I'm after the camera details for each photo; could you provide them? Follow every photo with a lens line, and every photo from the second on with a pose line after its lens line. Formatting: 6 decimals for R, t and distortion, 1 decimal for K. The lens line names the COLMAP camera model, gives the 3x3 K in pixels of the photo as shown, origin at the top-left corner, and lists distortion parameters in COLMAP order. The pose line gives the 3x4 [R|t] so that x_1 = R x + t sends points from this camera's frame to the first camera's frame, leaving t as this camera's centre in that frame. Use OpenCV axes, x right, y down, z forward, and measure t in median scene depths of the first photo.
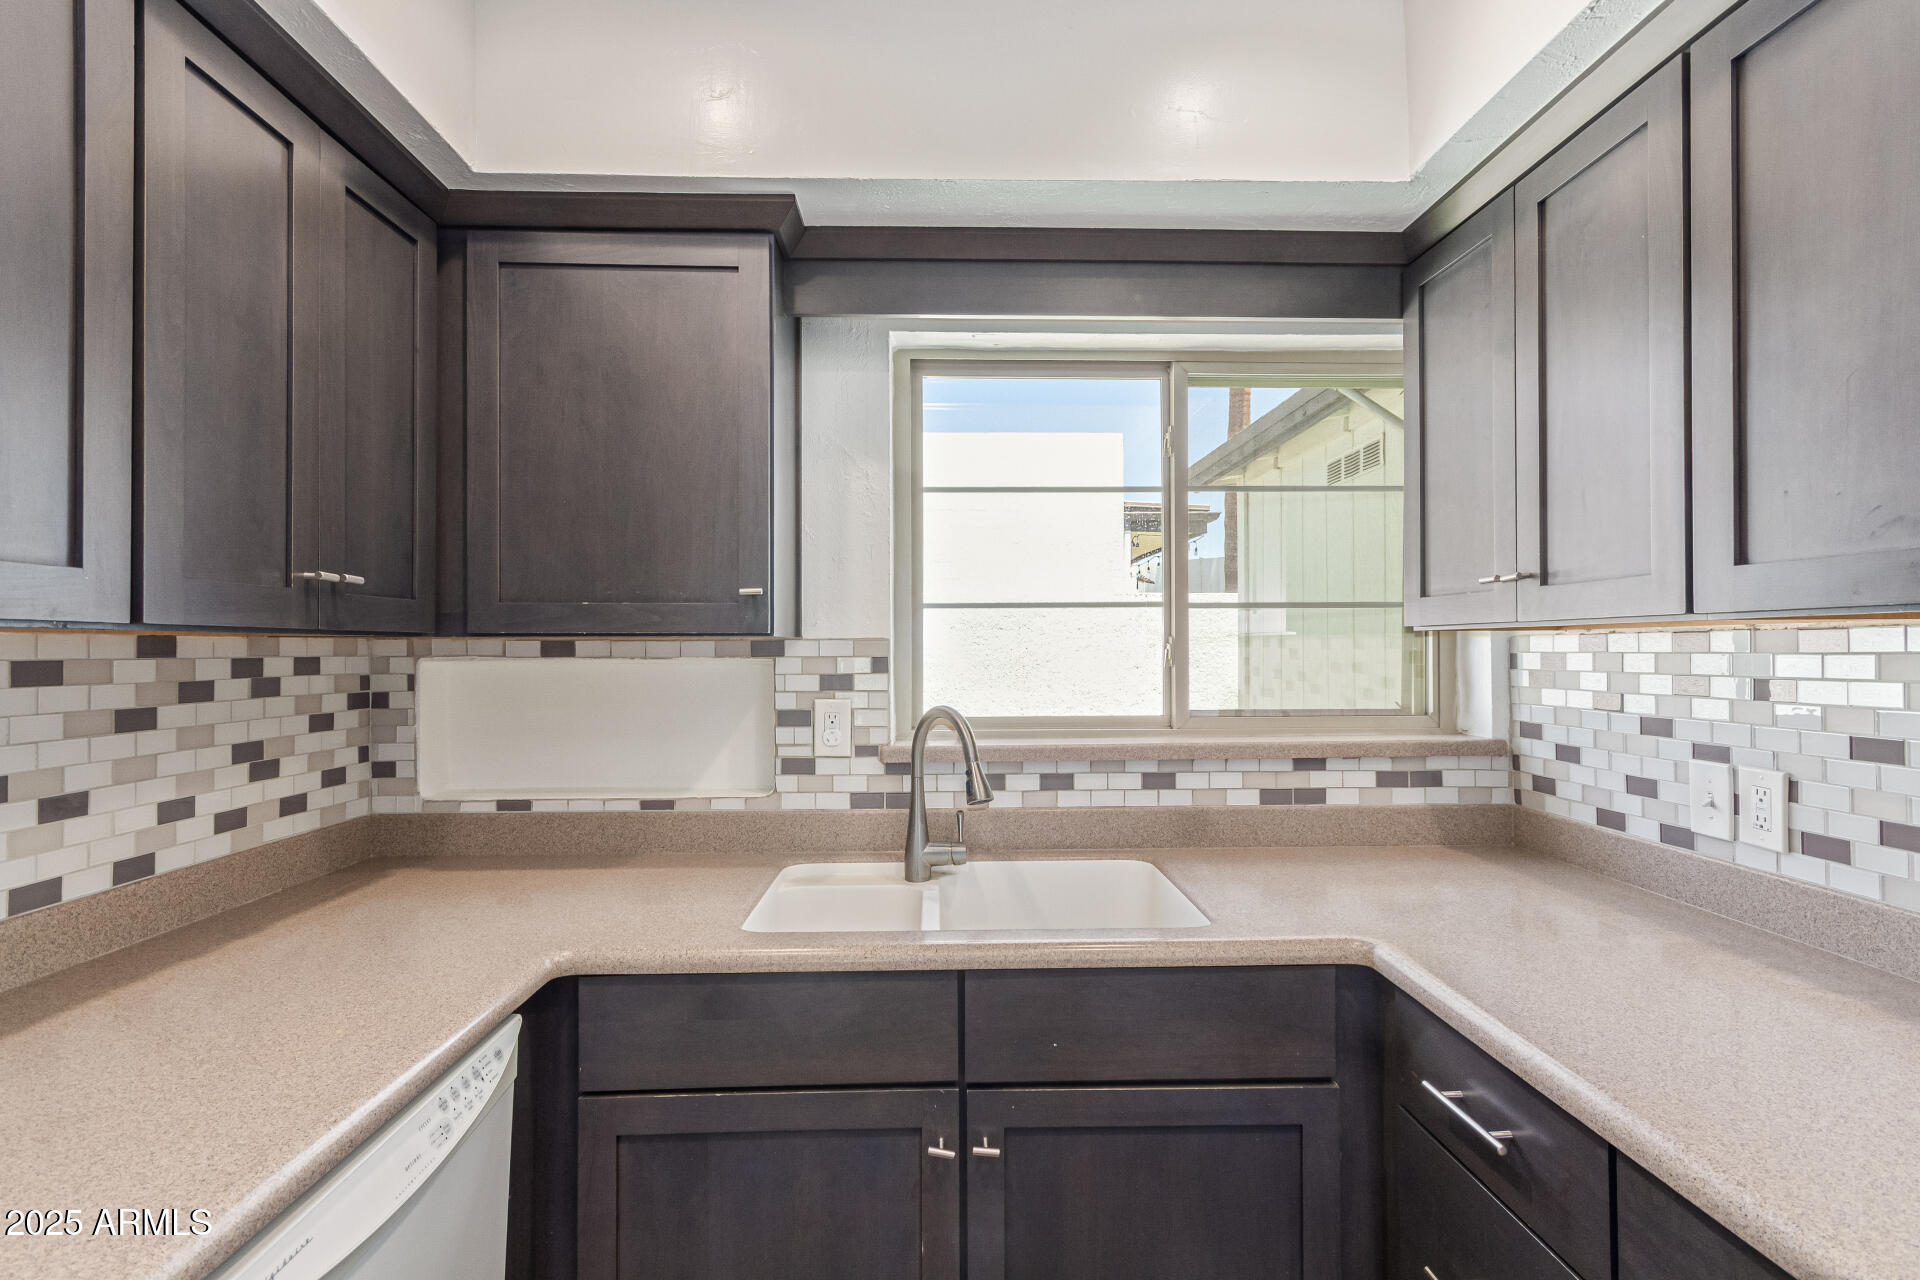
lens RADIAL K [[903.7, 0, 963.2], [0, 903.7, 642.1], [0, 0, 1]] dist [0.006333, 0.001976]
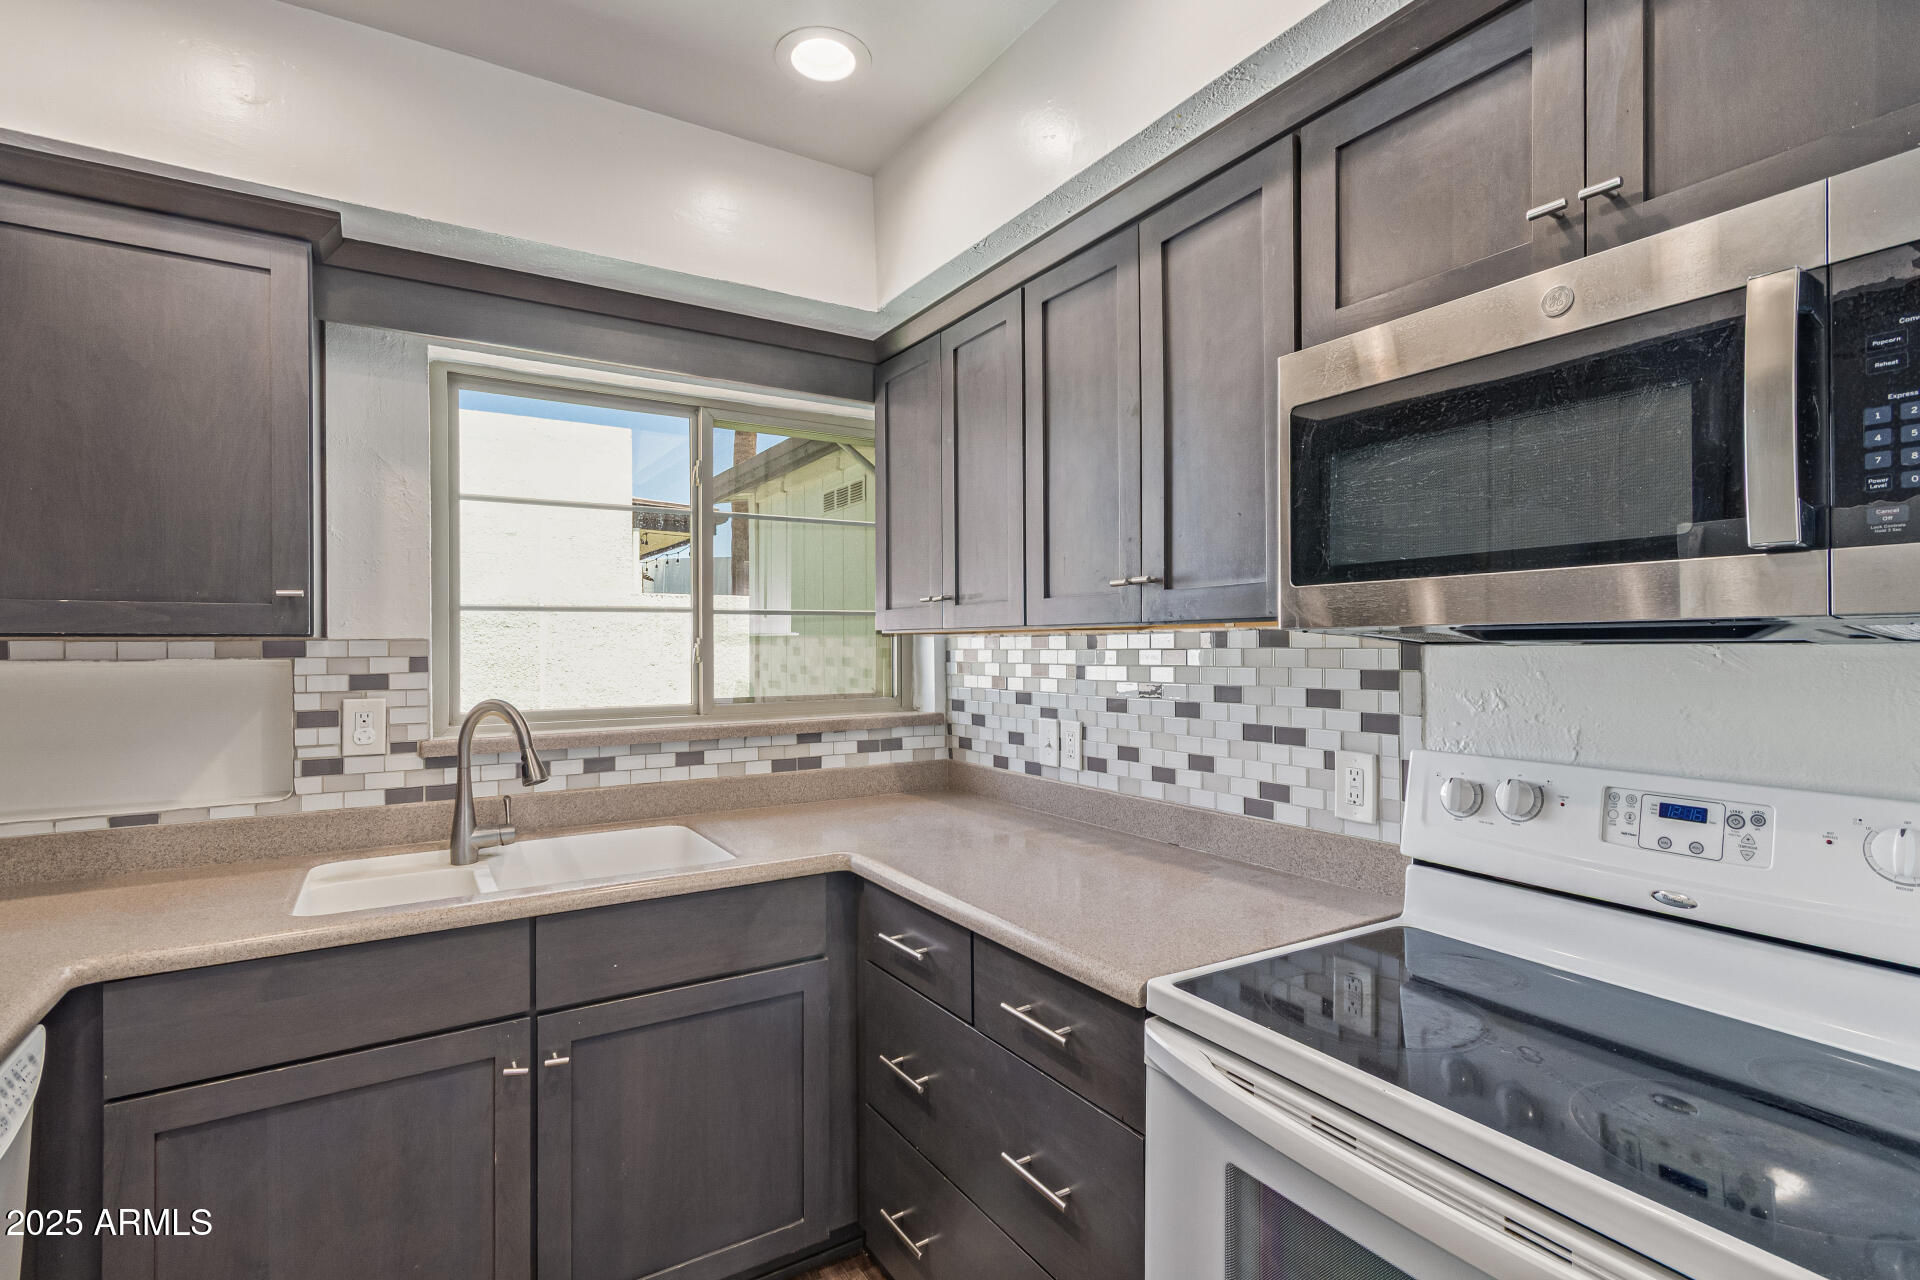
lens RADIAL K [[903.7, 0, 960.0], [0, 903.7, 641.7], [0, 0, 1]] dist [0.006333, 0.001976]
pose [[0.862959, 0.000283, 0.505275, -0.091915], [-0.000935, 0.999999, 0.001038, -0.002835], [-0.505274, -0.001368, 0.862958, -0.243984]]
